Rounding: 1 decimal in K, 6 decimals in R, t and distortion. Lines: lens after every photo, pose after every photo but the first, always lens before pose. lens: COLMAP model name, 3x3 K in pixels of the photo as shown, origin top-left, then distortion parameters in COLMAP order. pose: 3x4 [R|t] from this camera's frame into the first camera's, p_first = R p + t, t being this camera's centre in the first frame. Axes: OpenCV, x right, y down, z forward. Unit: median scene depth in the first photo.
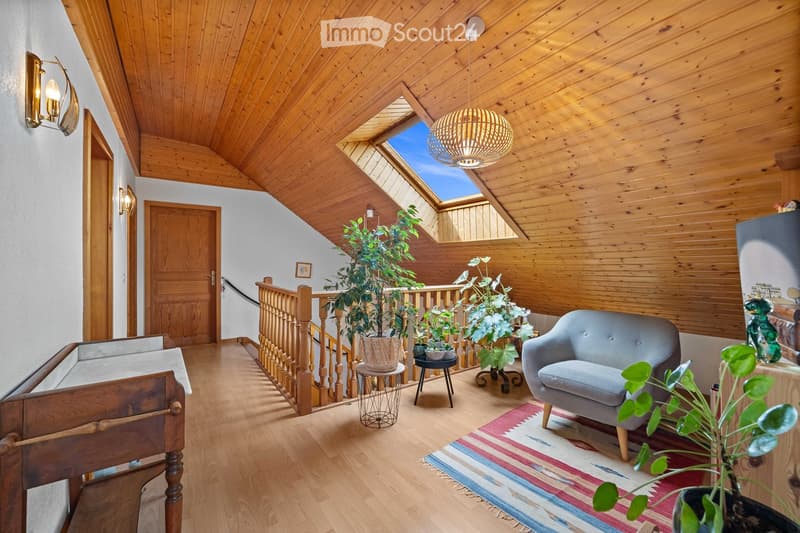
lens RADIAL K [[327.5, 0, 400.2], [0, 327.5, 266.0], [0, 0, 1]] dist [0.000640, -0.000158]
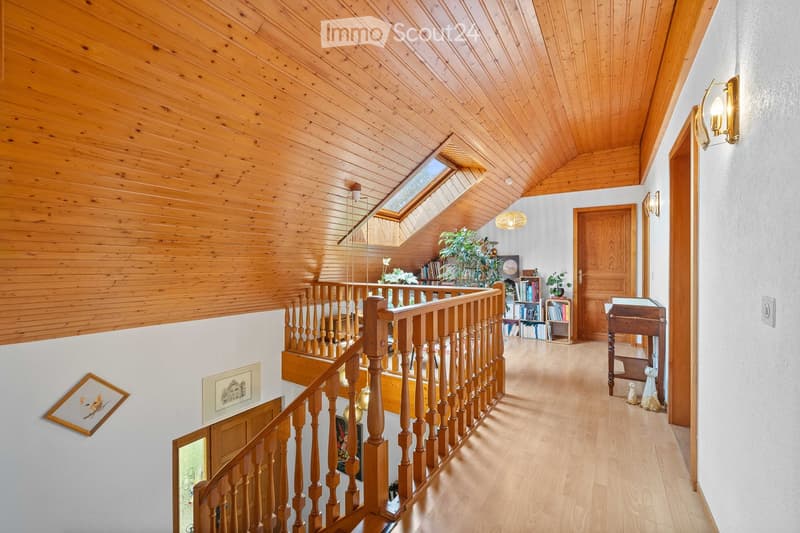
lens RADIAL K [[327.5, 0, 400.9], [0, 327.5, 266.4], [0, 0, 1]] dist [0.000640, -0.000158]
pose [[-0.384019, -0.003677, 0.923318, -1.212439], [-0.002134, 0.999993, 0.003095, -0.014053], [-0.923323, -0.000782, -0.384025, 1.739556]]
